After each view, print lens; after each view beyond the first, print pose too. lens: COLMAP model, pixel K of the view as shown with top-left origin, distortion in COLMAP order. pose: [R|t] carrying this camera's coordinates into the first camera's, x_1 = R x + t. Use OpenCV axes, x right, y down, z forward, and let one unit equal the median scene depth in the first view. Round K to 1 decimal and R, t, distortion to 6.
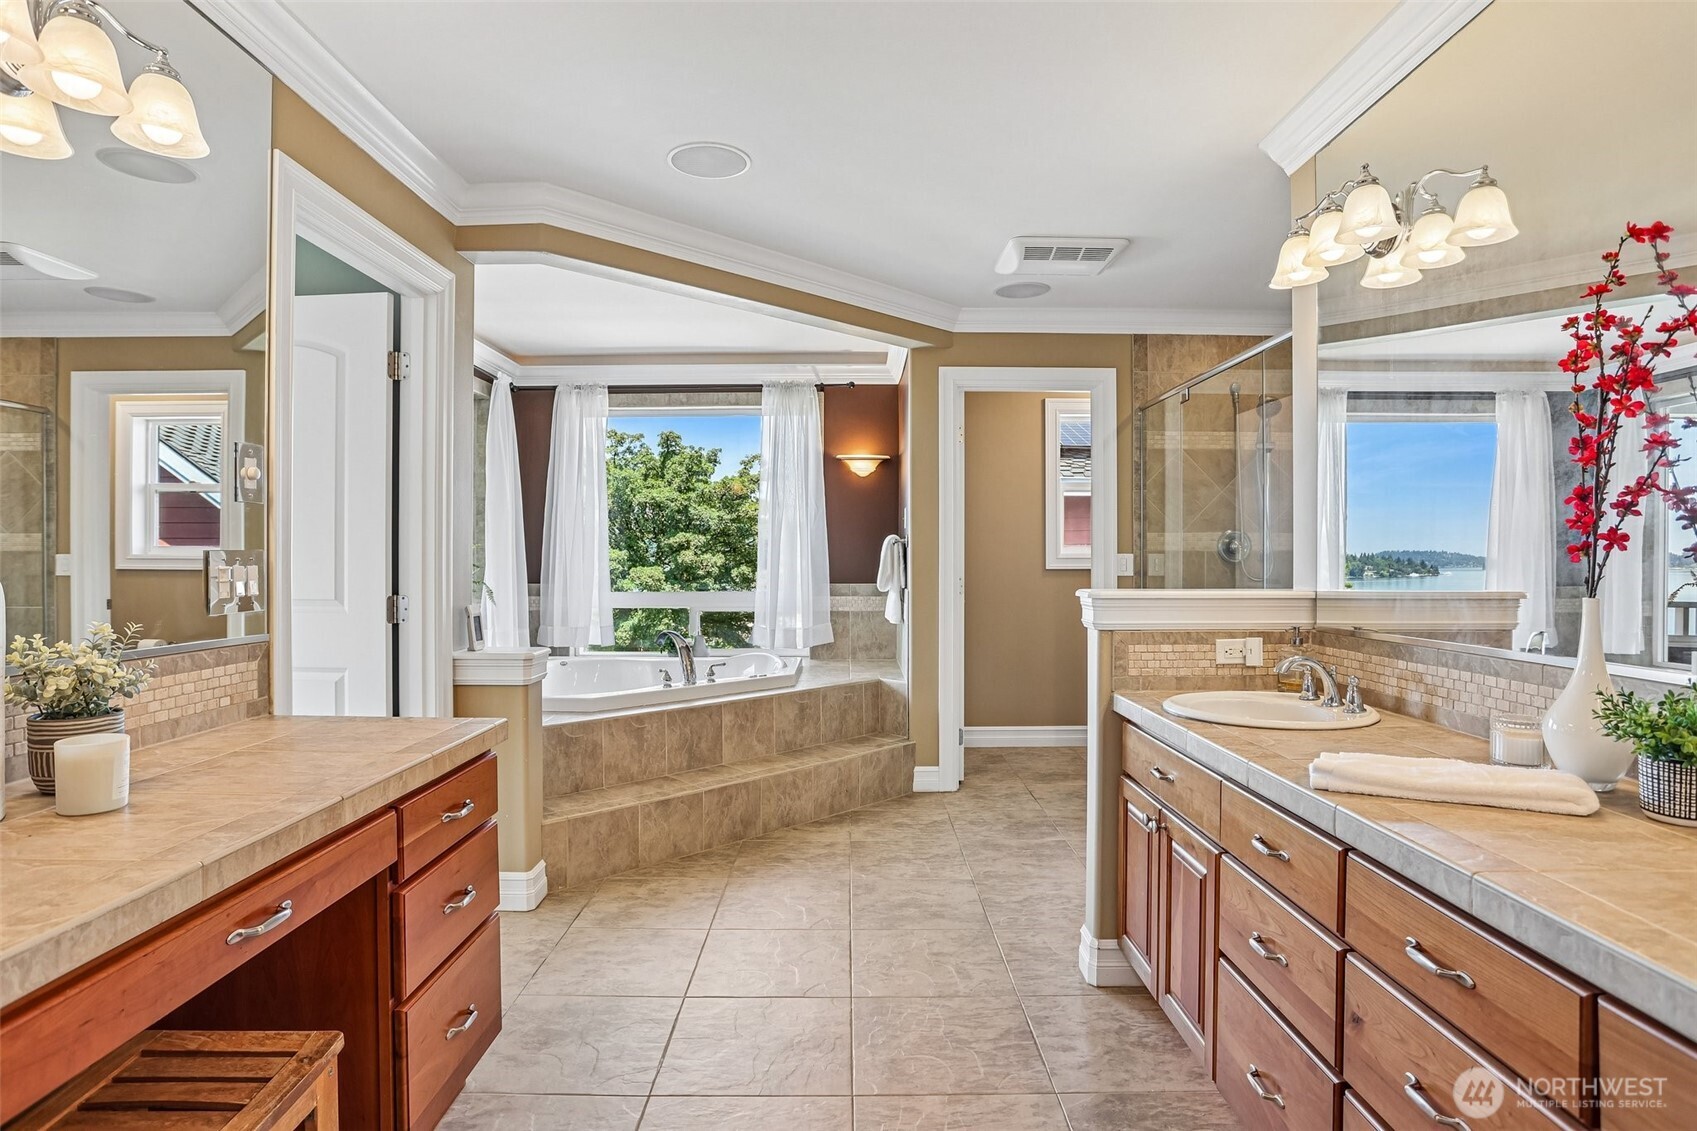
lens RADIAL K [[967.0, 0, 842.3], [0, 967.0, 561.5], [0, 0, 1]] dist [-0.001790, 0.000148]
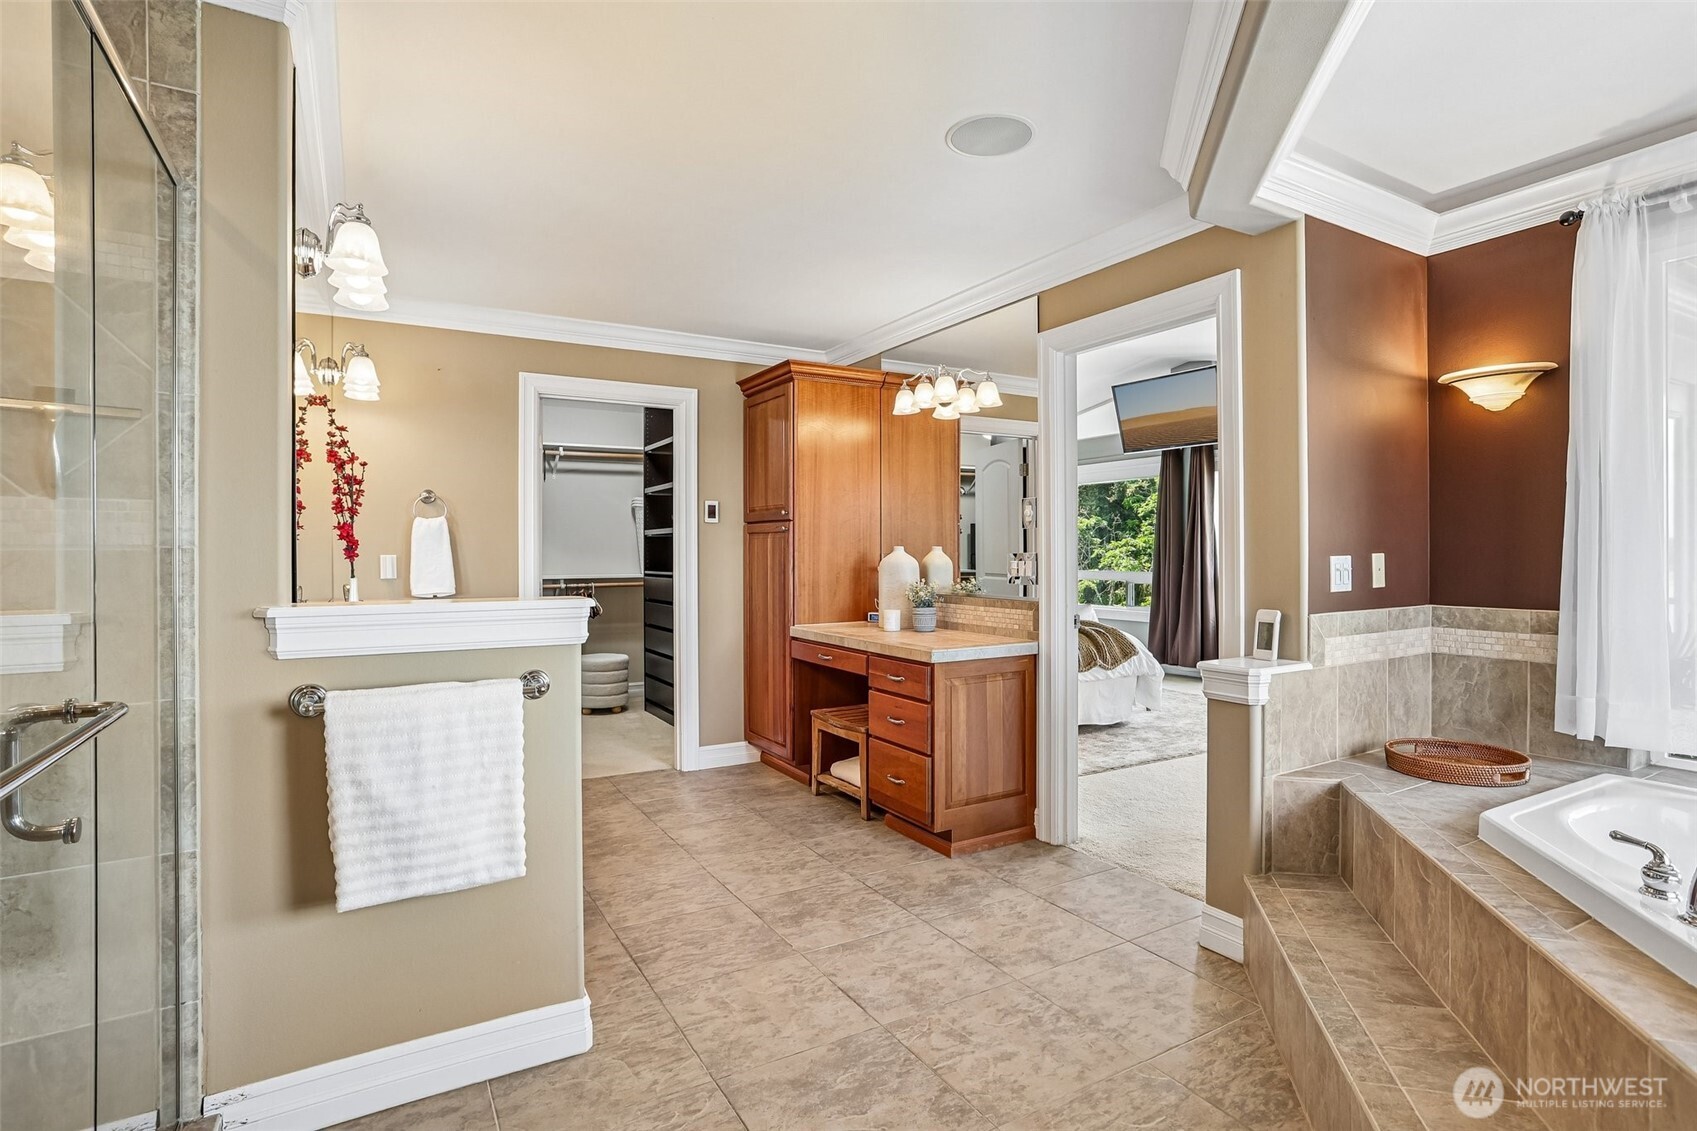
lens RADIAL K [[841.2, 0, 844.9], [0, 841.2, 561.2], [0, 0, 1]] dist [-0.043259, 0.023538]
pose [[-0.871769, 0.001401, -0.489916, 0.352646], [-0.004843, 0.999922, 0.011477, -0.008779], [0.489894, 0.012377, -0.871694, 1.502637]]
